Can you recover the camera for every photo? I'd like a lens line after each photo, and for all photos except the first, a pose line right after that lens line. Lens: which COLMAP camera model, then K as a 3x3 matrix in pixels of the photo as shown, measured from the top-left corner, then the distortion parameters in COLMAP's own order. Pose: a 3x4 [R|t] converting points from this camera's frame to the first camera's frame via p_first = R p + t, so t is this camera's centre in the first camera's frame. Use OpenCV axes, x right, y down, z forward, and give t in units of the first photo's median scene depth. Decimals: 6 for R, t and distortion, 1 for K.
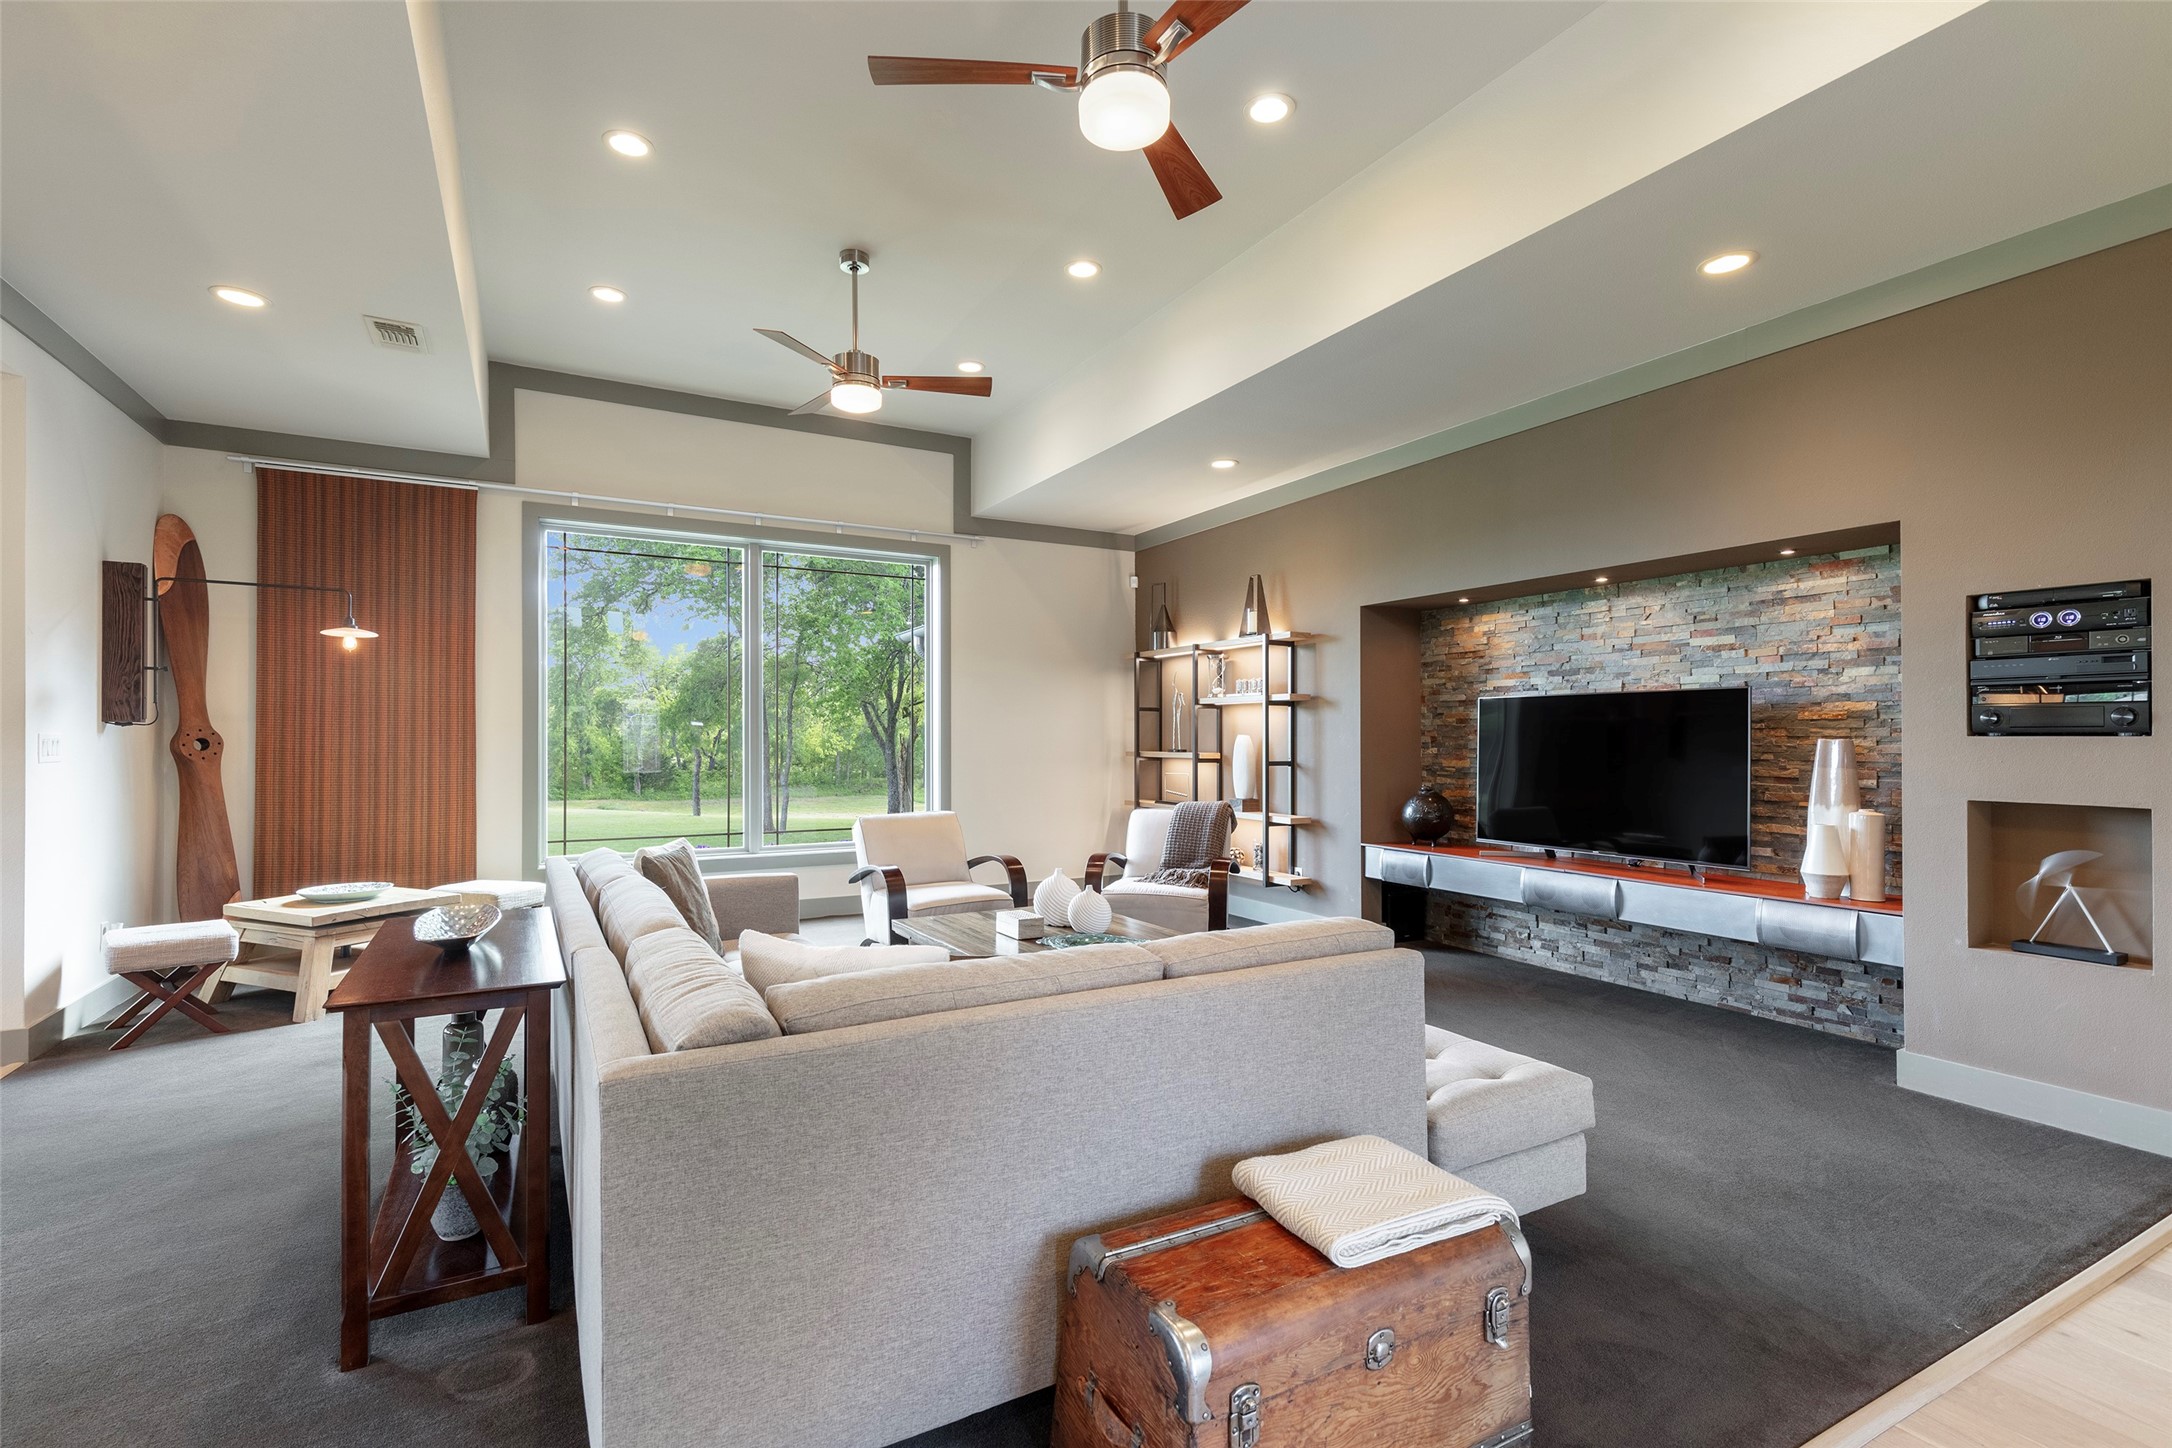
lens RADIAL K [[989.4, 0, 1080.3], [0, 989.4, 733.1], [0, 0, 1]] dist [0.002743, 0.000430]
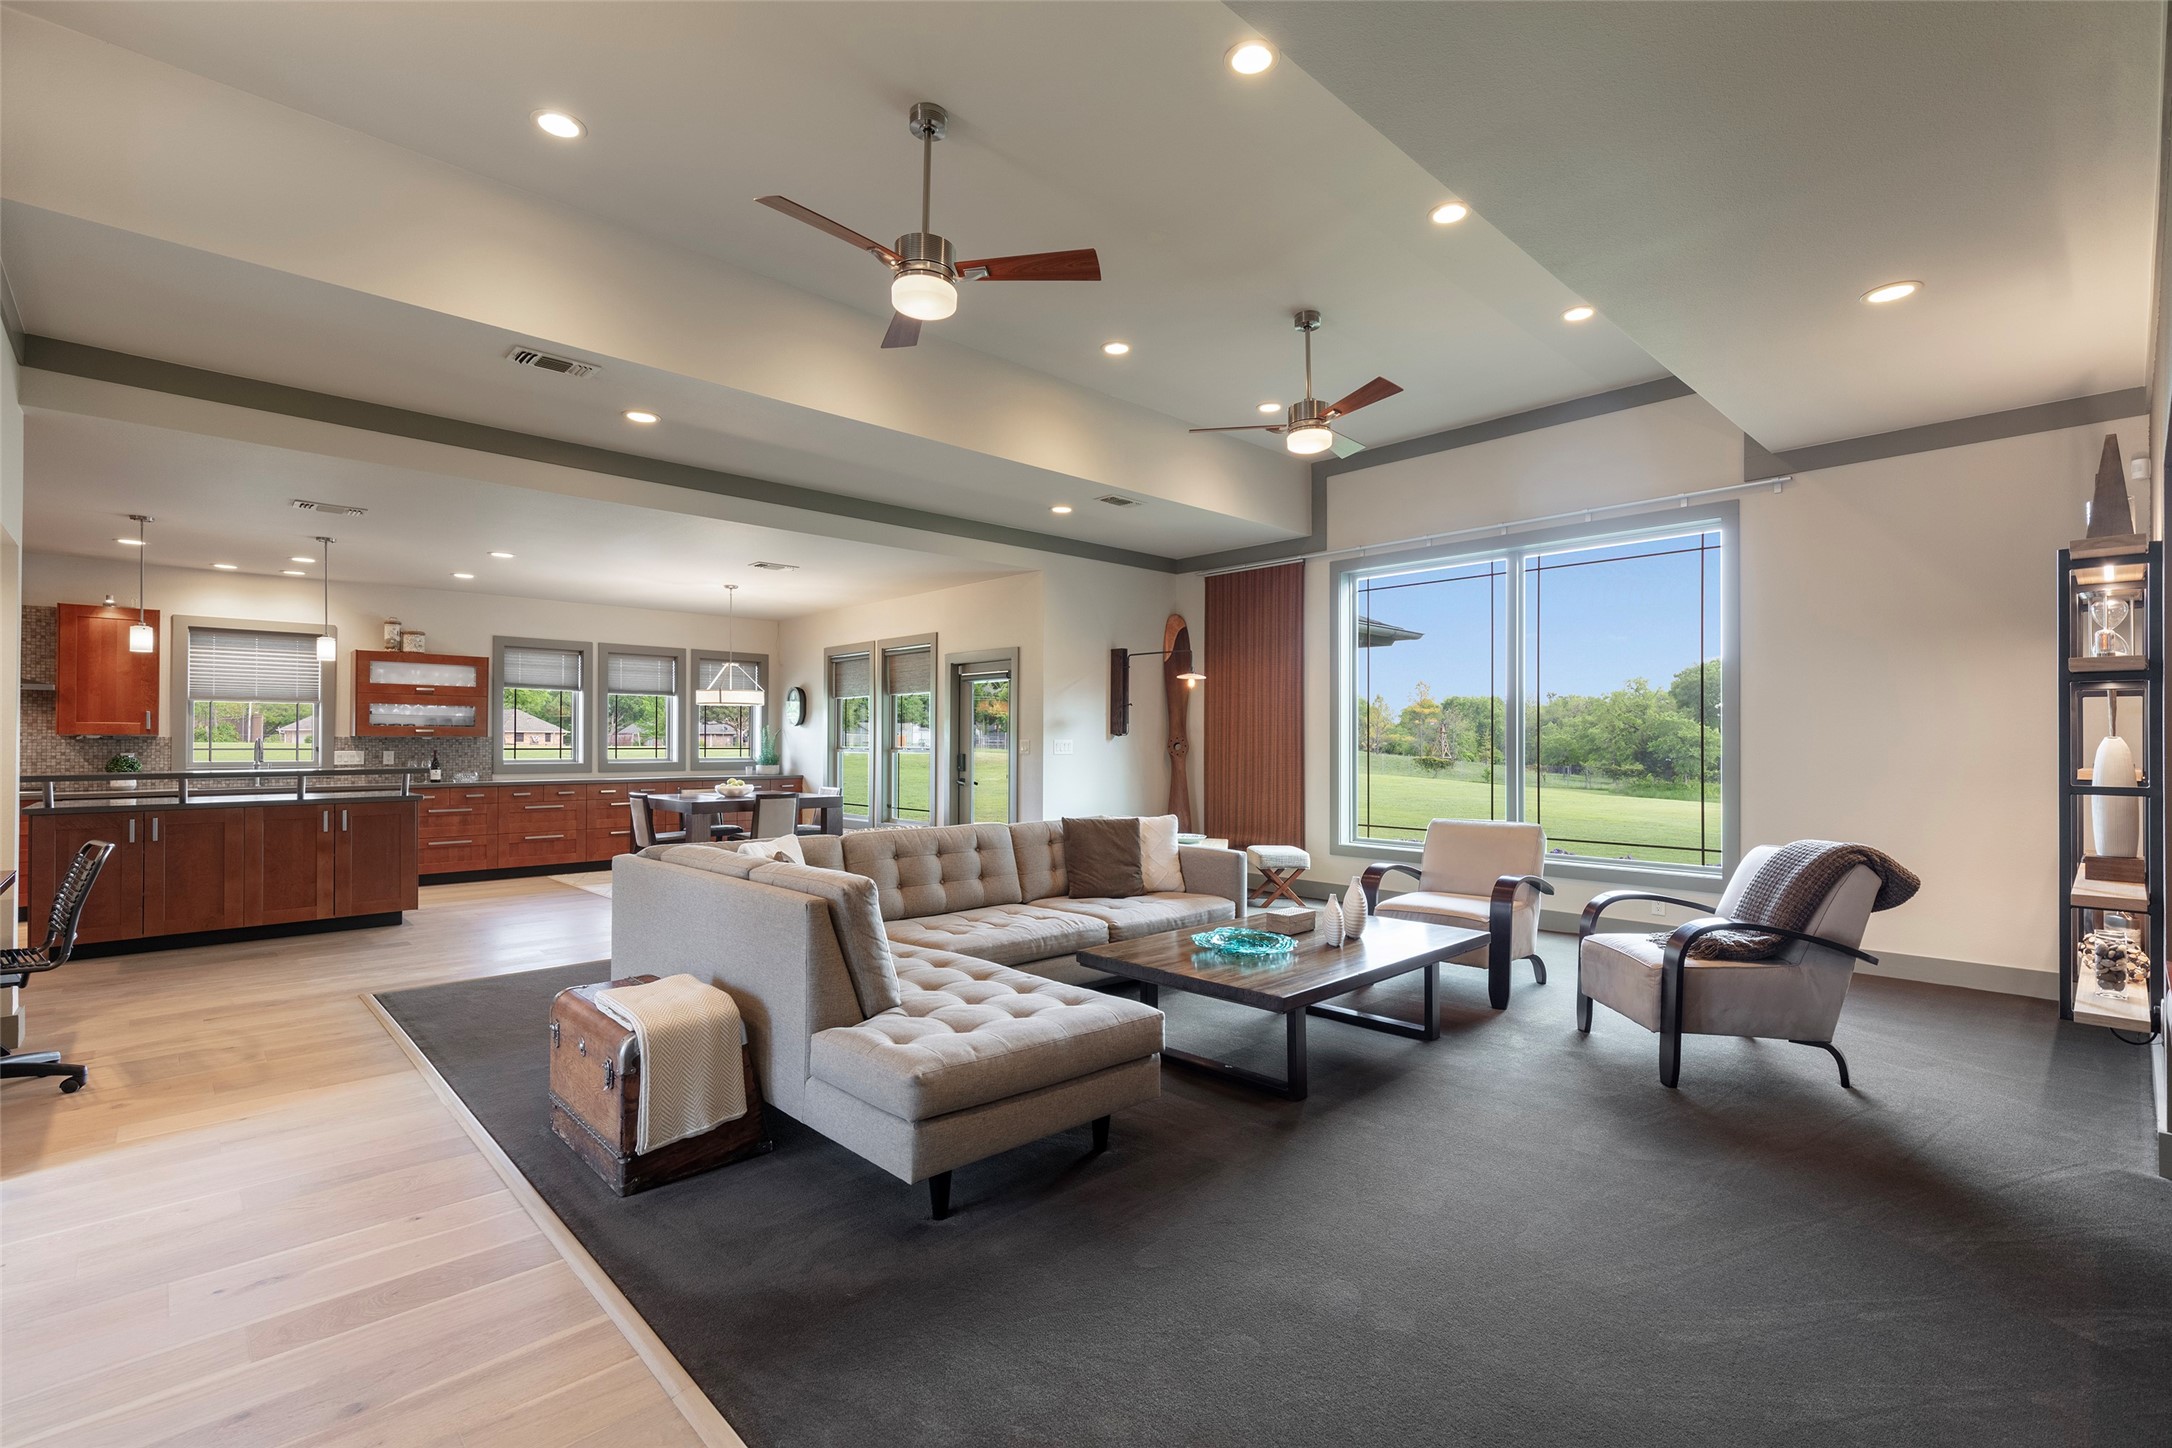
lens RADIAL K [[976.1, 0, 1094.0], [0, 976.1, 731.0], [0, 0, 1]] dist [0.002326, 0.000613]
pose [[0.254094, -0.013336, -0.967087, 0.662512], [0.004147, 0.999911, -0.012699, 0.004768], [0.967171, -0.000784, 0.254127, 0.406179]]
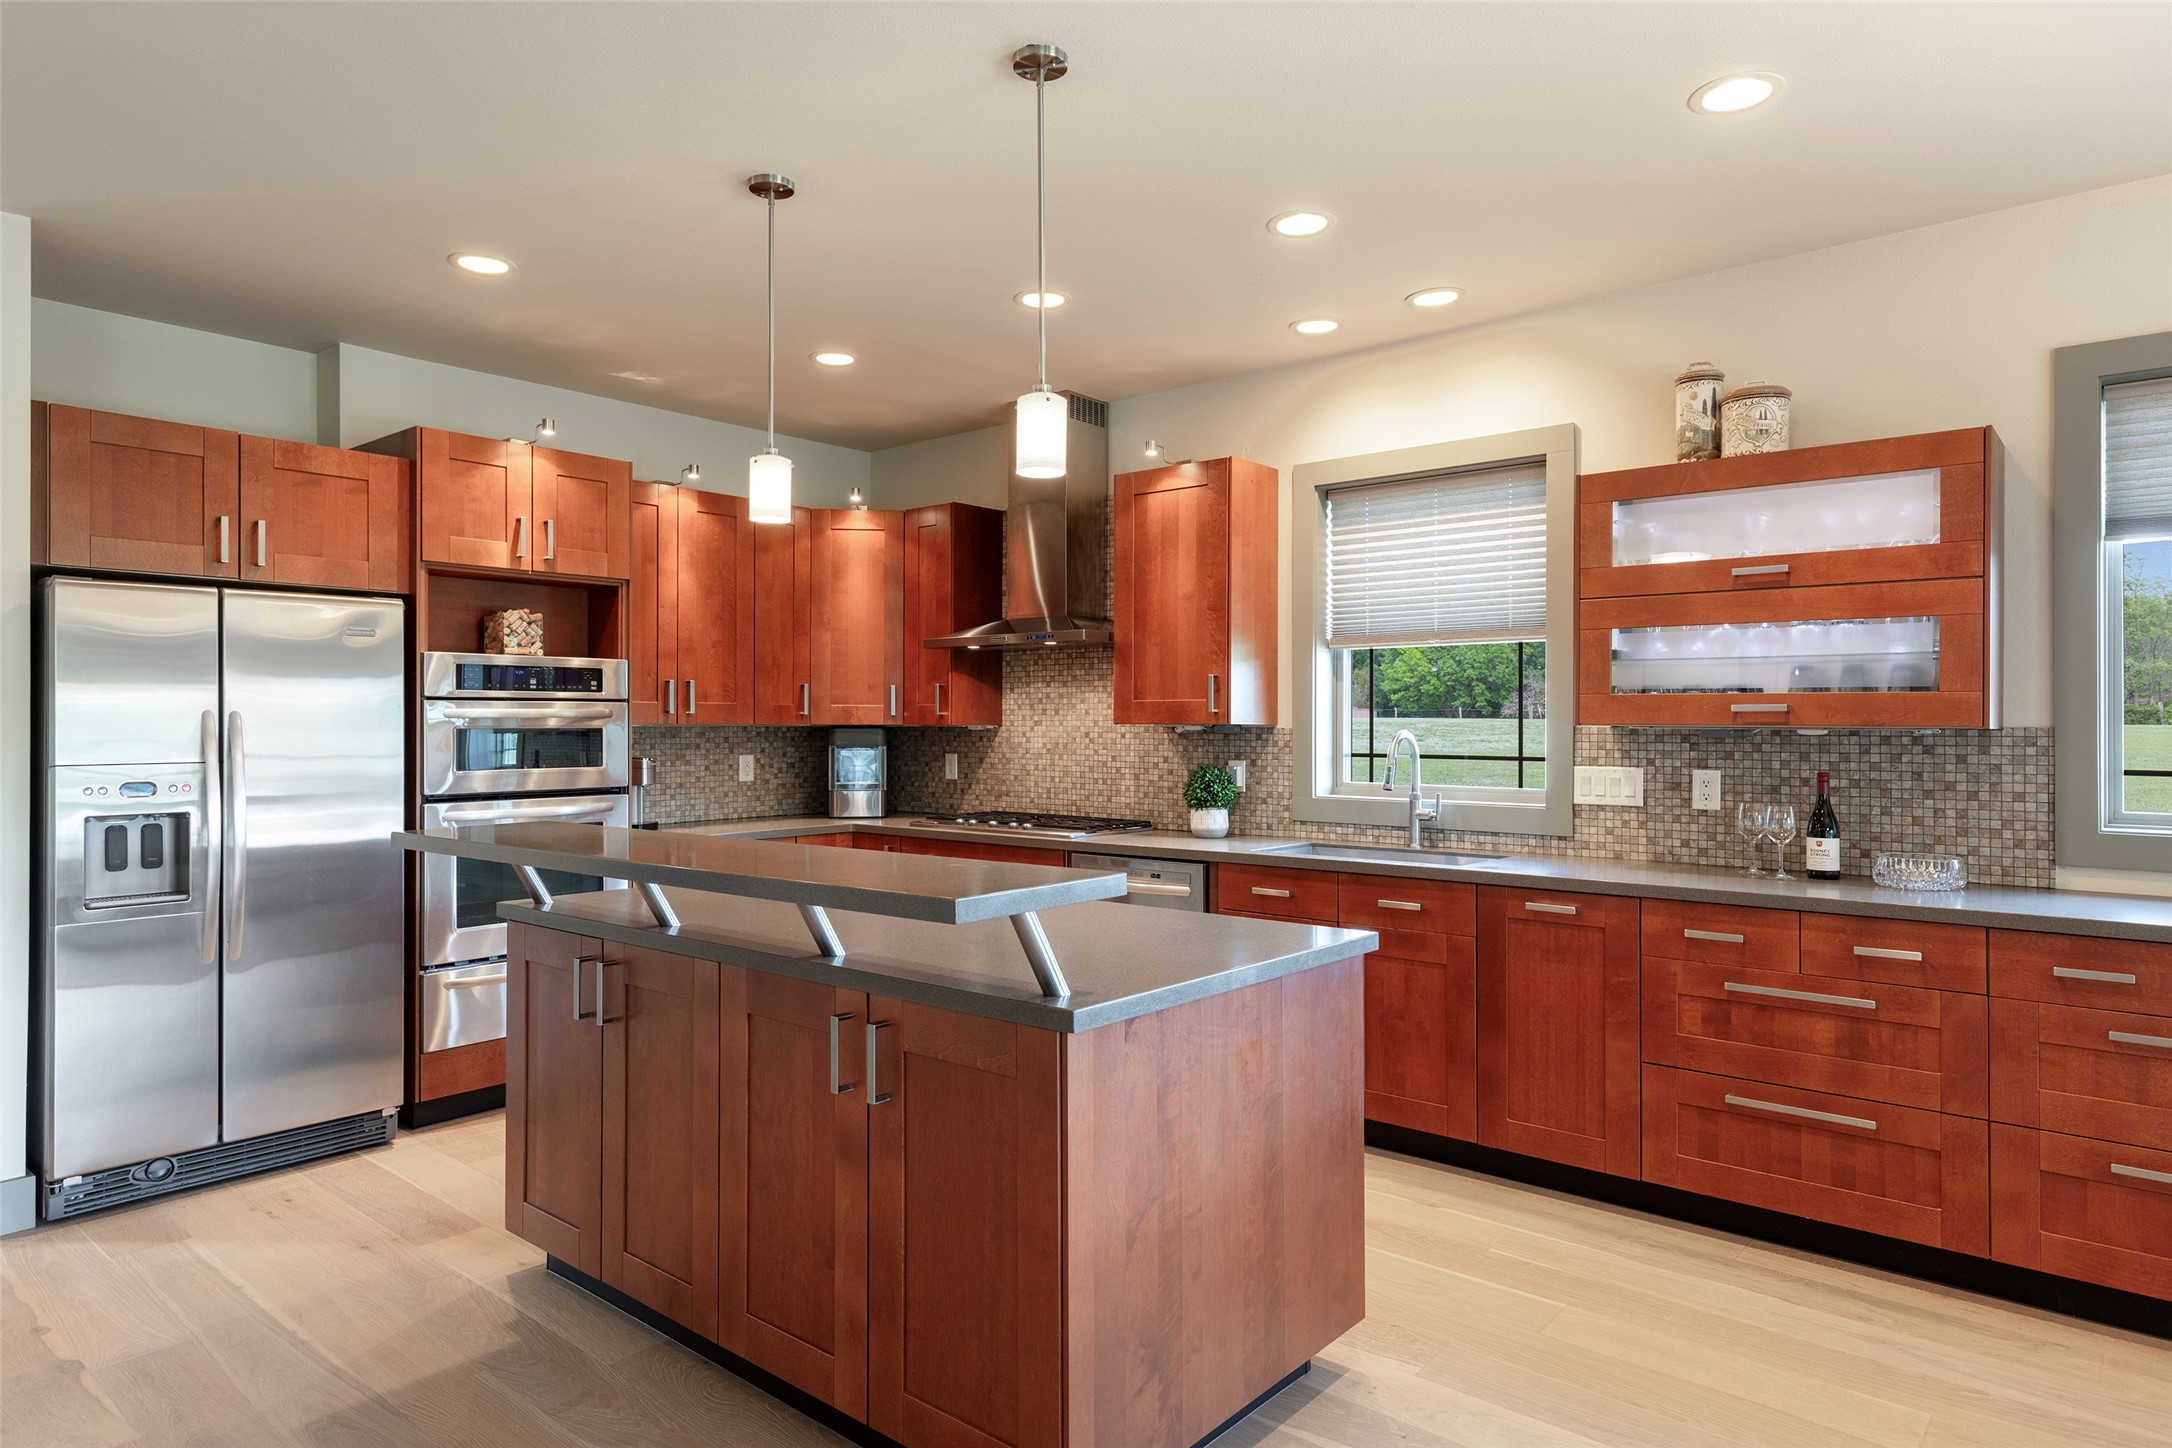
lens RADIAL K [[1268.2, 0, 1055.3], [0, 1268.2, 723.3], [0, 0, 1]] dist [0.017920, -0.003471]
pose [[-0.940570, -0.000096, -0.339600, -0.617522], [0.000840, 0.999996, -0.002607, -0.011485], [0.339599, -0.002737, -0.940566, 0.227488]]
